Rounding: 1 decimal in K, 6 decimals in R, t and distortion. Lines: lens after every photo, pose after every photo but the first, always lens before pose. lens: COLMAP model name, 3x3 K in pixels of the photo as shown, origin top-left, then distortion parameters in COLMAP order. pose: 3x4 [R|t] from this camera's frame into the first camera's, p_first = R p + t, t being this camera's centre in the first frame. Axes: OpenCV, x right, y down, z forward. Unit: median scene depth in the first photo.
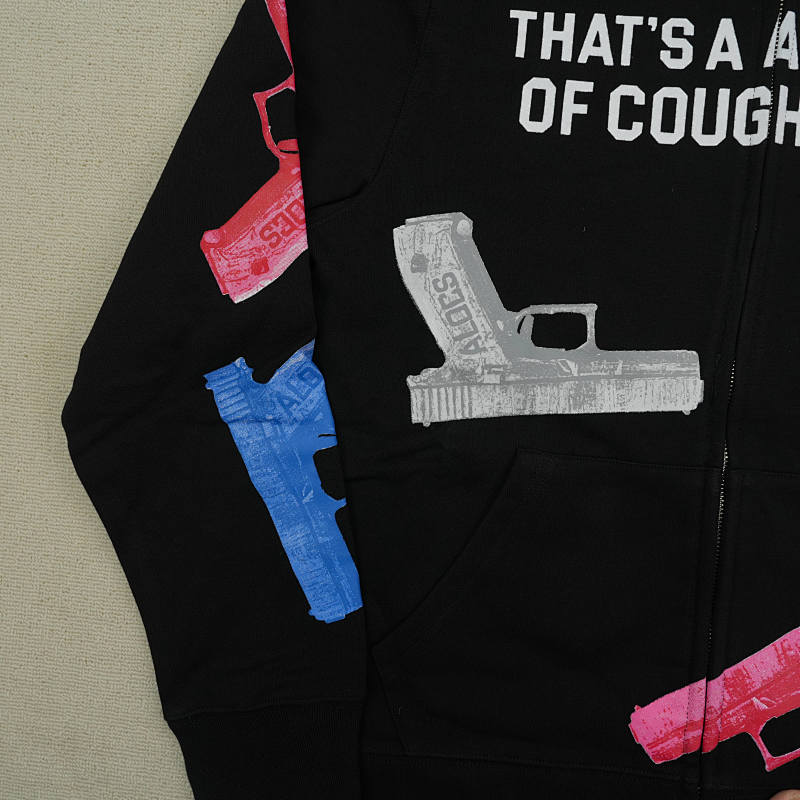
lens RADIAL K [[804.3, 0, 400.0], [0, 804.3, 400.0], [0, 0, 1]] dist [-0.019824, 0.014154]
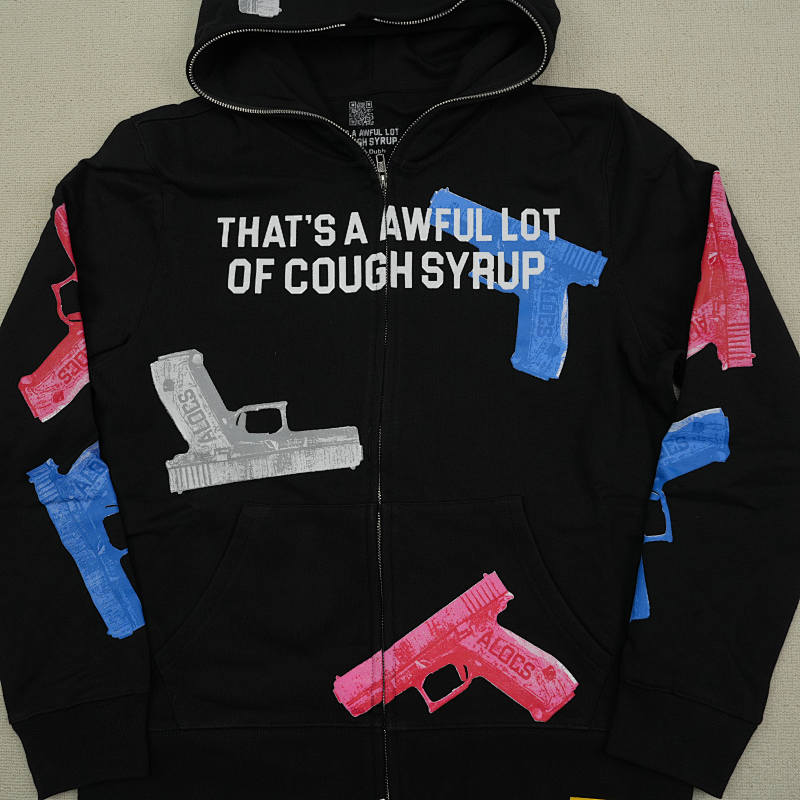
lens RADIAL K [[804.3, 0, 400.0], [0, 804.3, 400.0], [0, 0, 1]] dist [-0.019824, 0.014154]
pose [[0.995445, -0.089600, 0.032590, 0.406940], [0.093194, 0.986560, -0.134219, 0.099342], [-0.020126, 0.136644, 0.990416, -0.491178]]
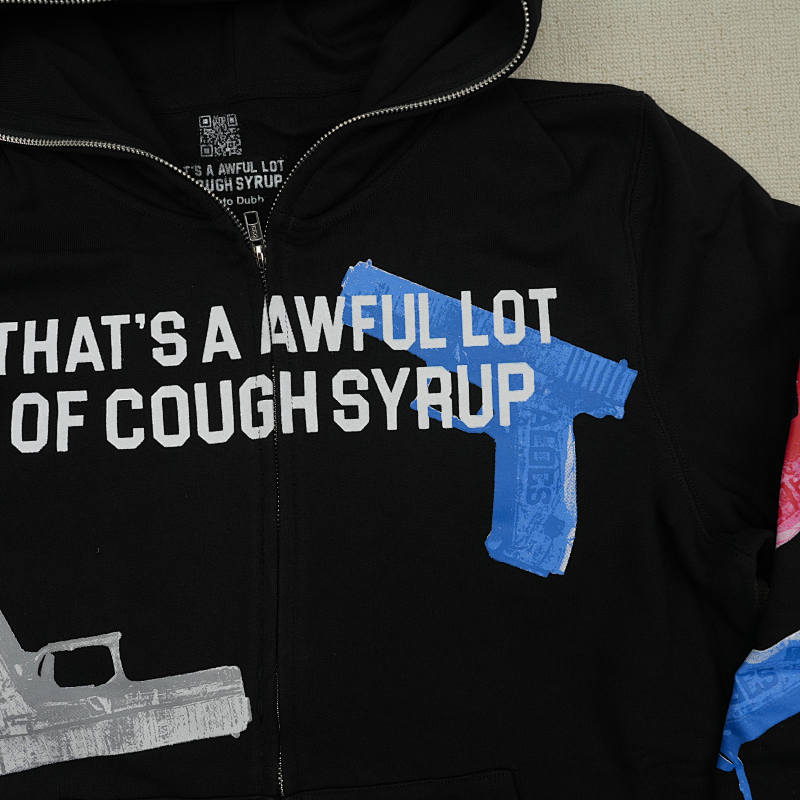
lens RADIAL K [[804.3, 0, 400.0], [0, 804.3, 400.0], [0, 0, 1]] dist [-0.019824, 0.014154]
pose [[0.987593, -0.140070, 0.071001, 0.530070], [0.144185, 0.987932, -0.056570, -0.281575], [-0.062220, 0.066105, 0.995871, 0.060915]]
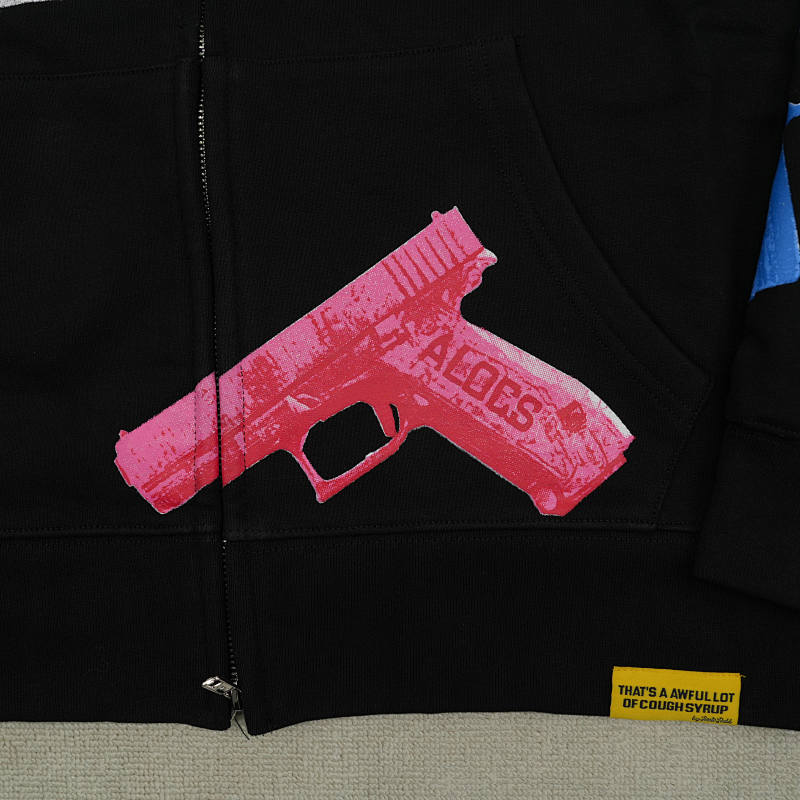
lens RADIAL K [[804.3, 0, 400.0], [0, 804.3, 400.0], [0, 0, 1]] dist [-0.019824, 0.014154]
pose [[0.993635, -0.108743, 0.029402, 0.513647], [0.108901, 0.994045, -0.003829, 0.386137], [-0.028811, 0.007006, 0.999560, 0.319645]]
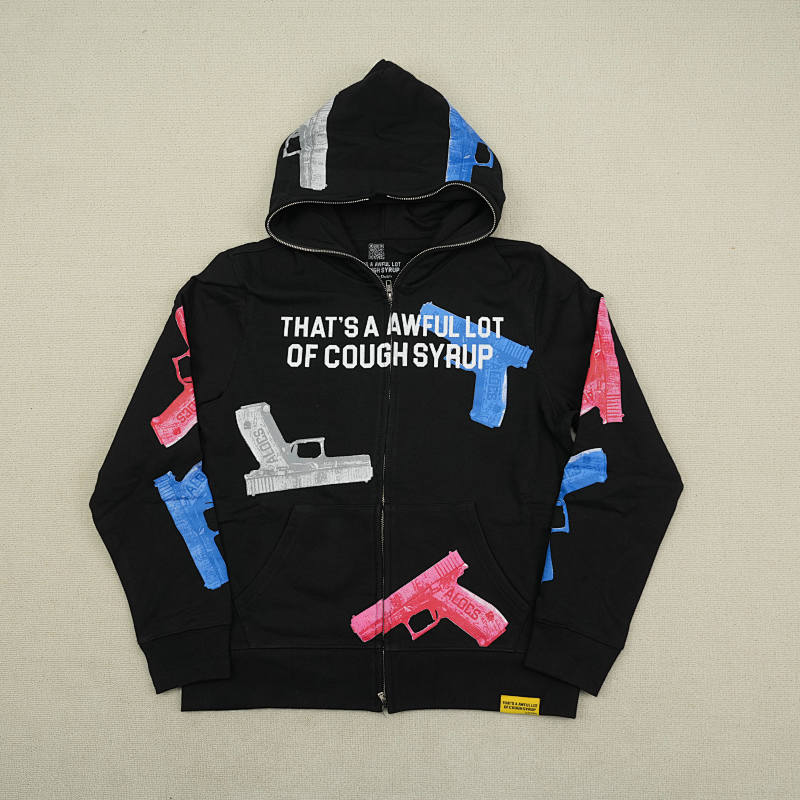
lens RADIAL K [[804.3, 0, 400.0], [0, 804.3, 400.0], [0, 0, 1]] dist [-0.019824, 0.014154]
pose [[0.996475, -0.064361, 0.053804, 0.344674], [0.073072, 0.980974, -0.179861, 0.207332], [-0.041204, 0.183159, 0.982219, -1.306450]]
